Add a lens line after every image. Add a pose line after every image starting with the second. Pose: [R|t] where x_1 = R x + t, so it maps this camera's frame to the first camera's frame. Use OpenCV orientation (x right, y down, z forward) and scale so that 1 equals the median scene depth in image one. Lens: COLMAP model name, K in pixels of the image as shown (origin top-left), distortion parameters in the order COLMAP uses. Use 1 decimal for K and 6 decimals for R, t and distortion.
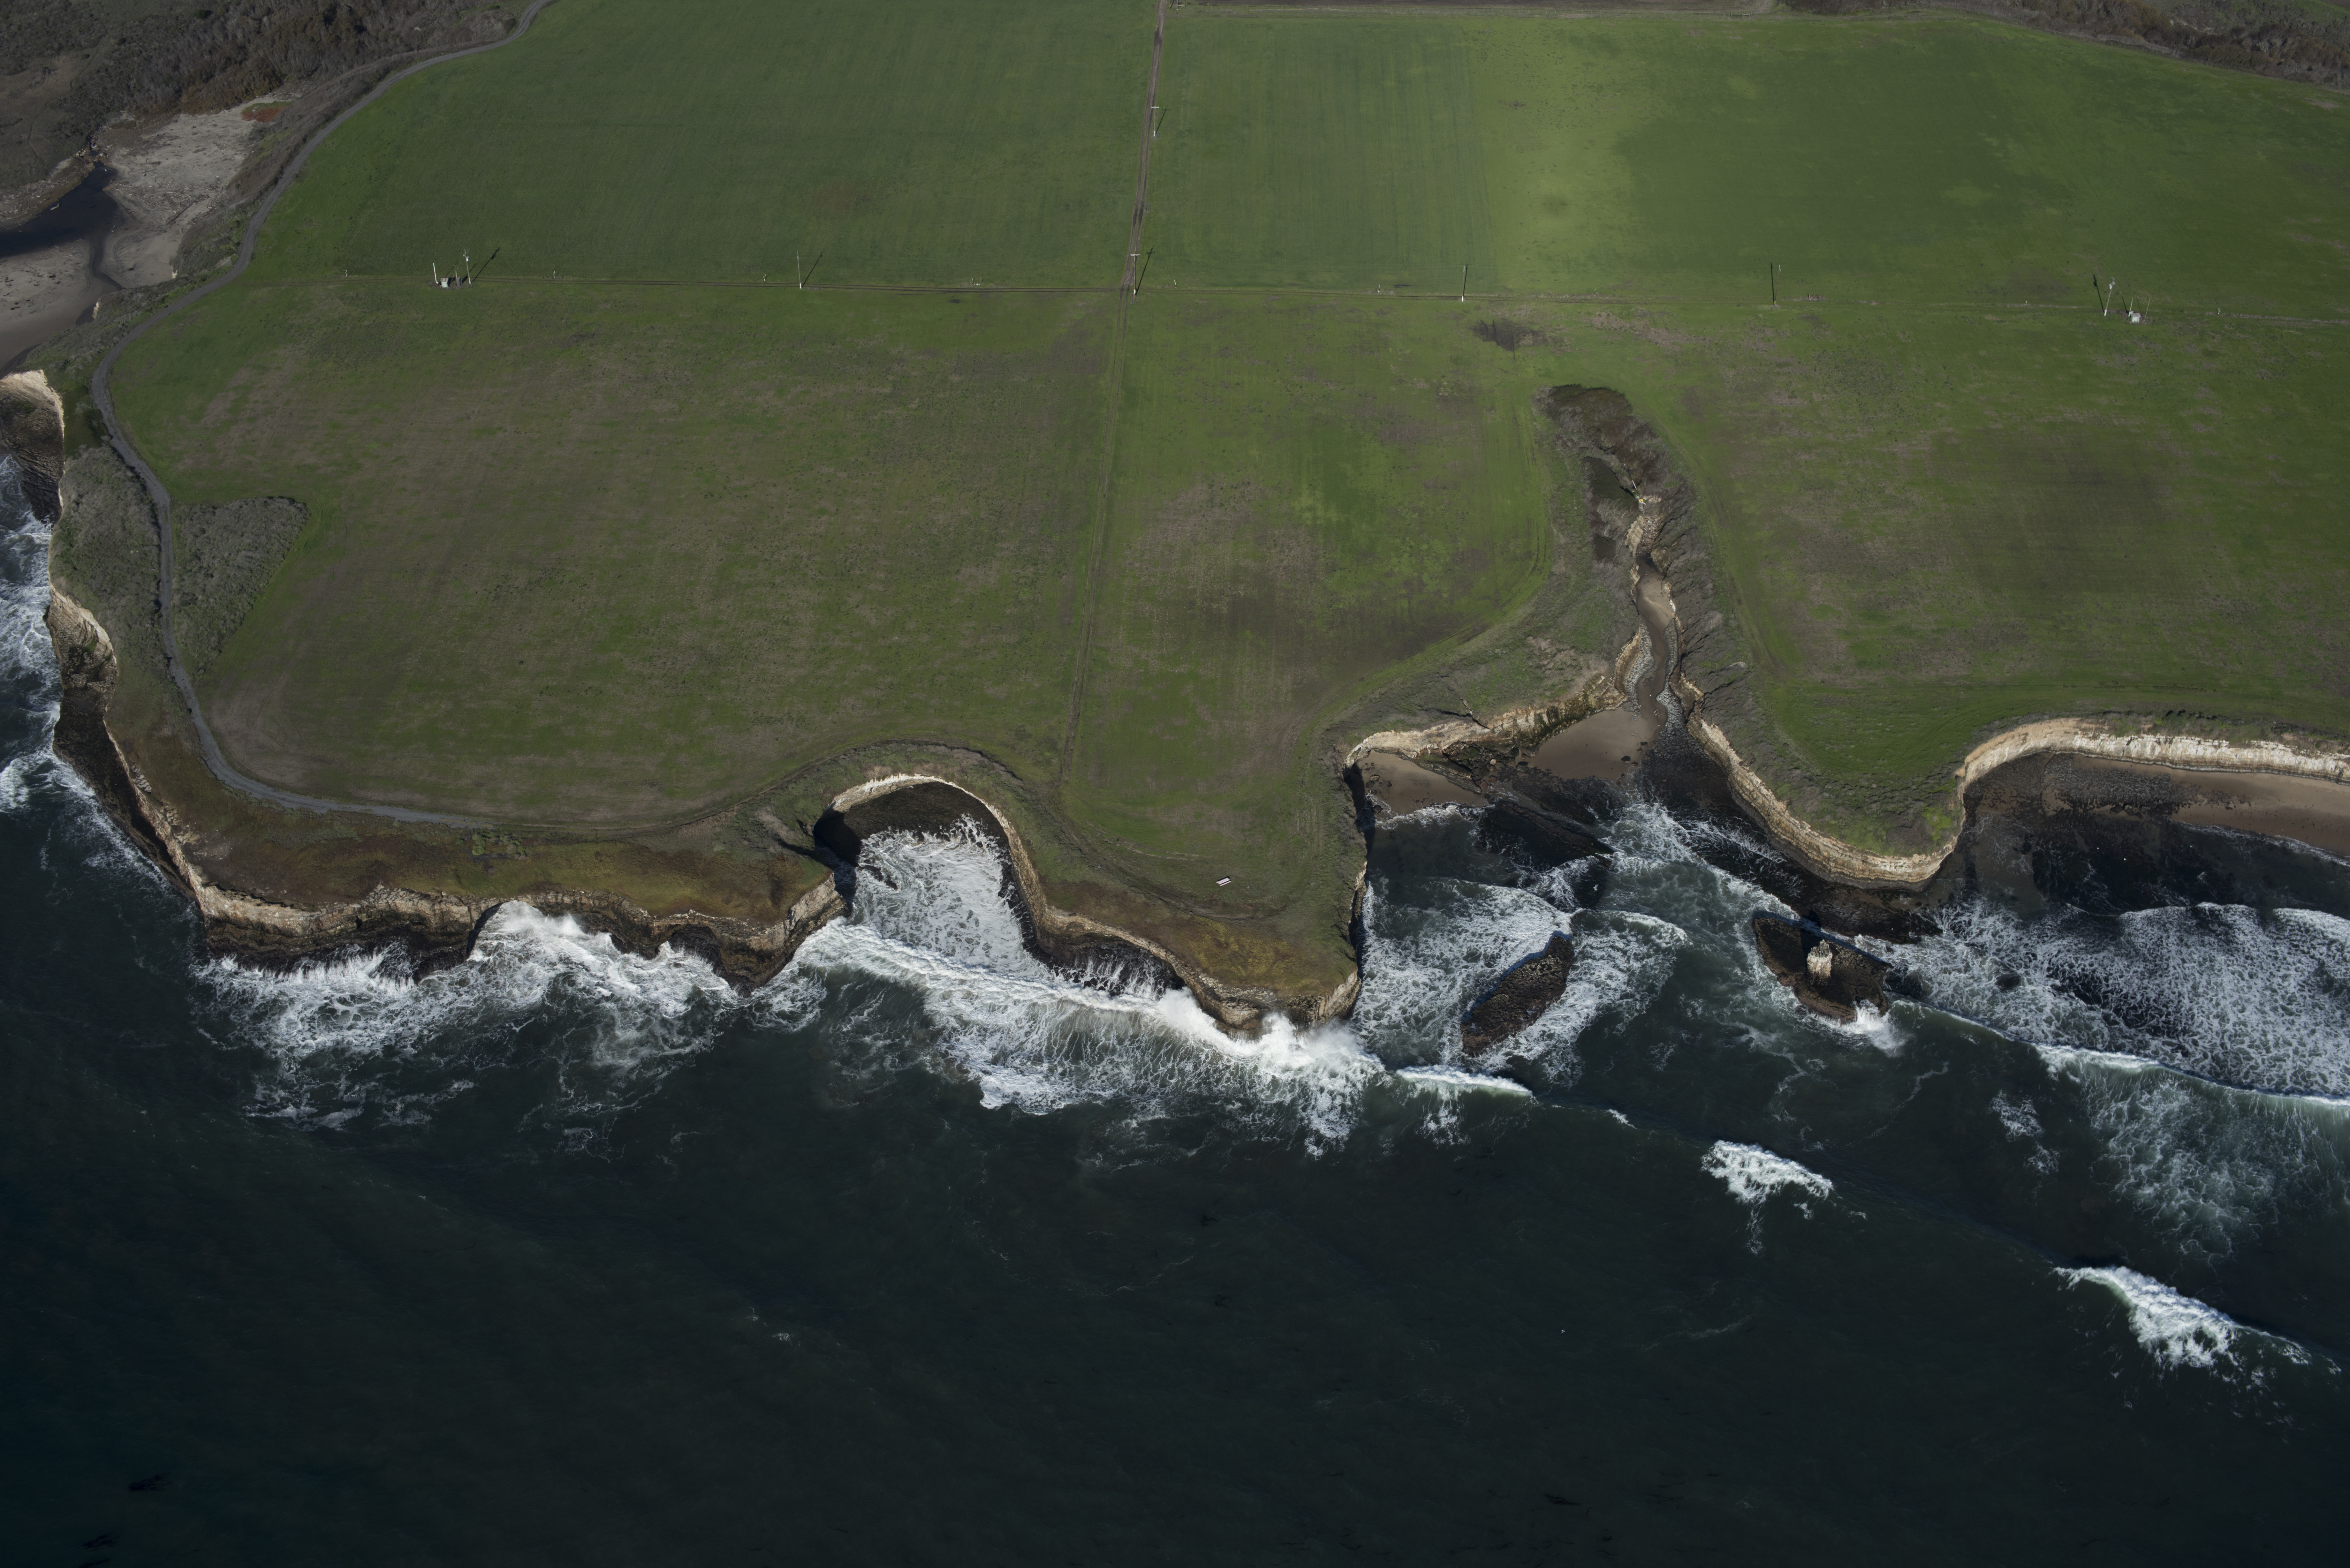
lens RADIAL K [[2649.5, 0, 1175.0], [0, 2649.5, 784.0], [0, 0, 1]] dist [-0.114521, 0.133241]
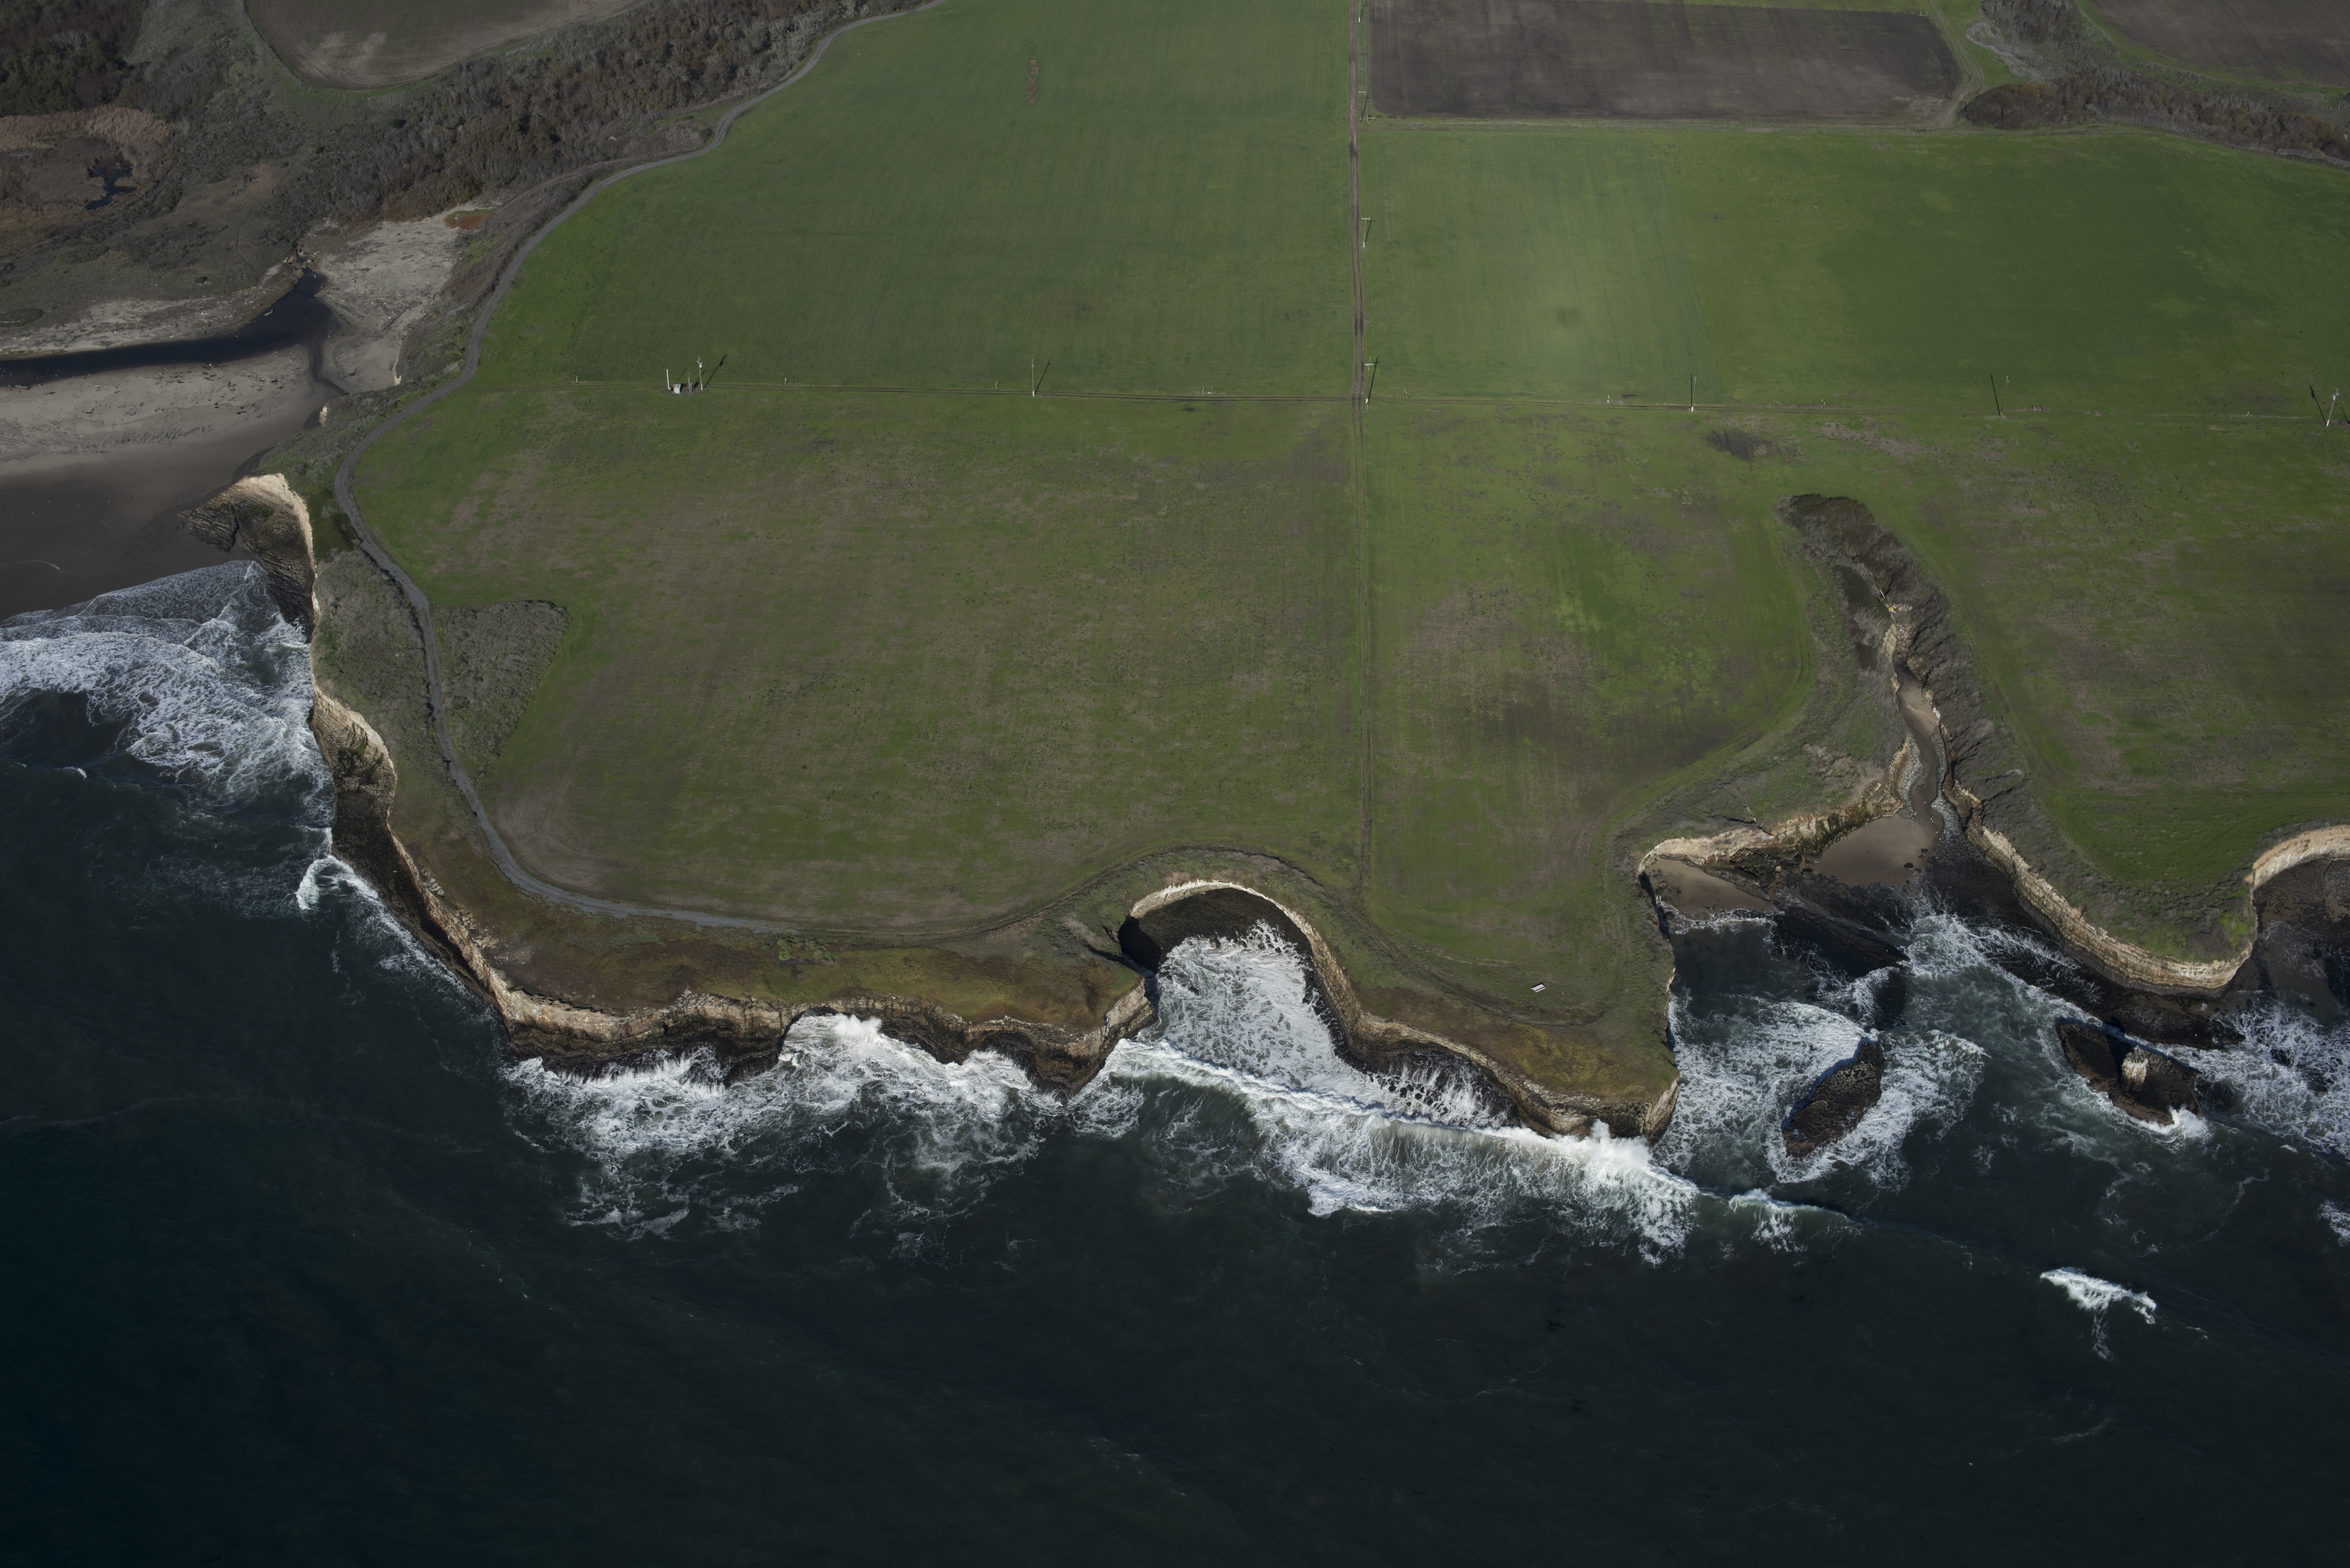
lens RADIAL K [[2649.5, 0, 1175.0], [0, 2649.5, 784.0], [0, 0, 1]] dist [-0.114521, 0.133241]
pose [[0.999986, 0.001864, -0.004880, -0.106765], [-0.002059, 0.999184, -0.040329, 0.000342], [0.004801, 0.040338, 0.999175, -0.001523]]
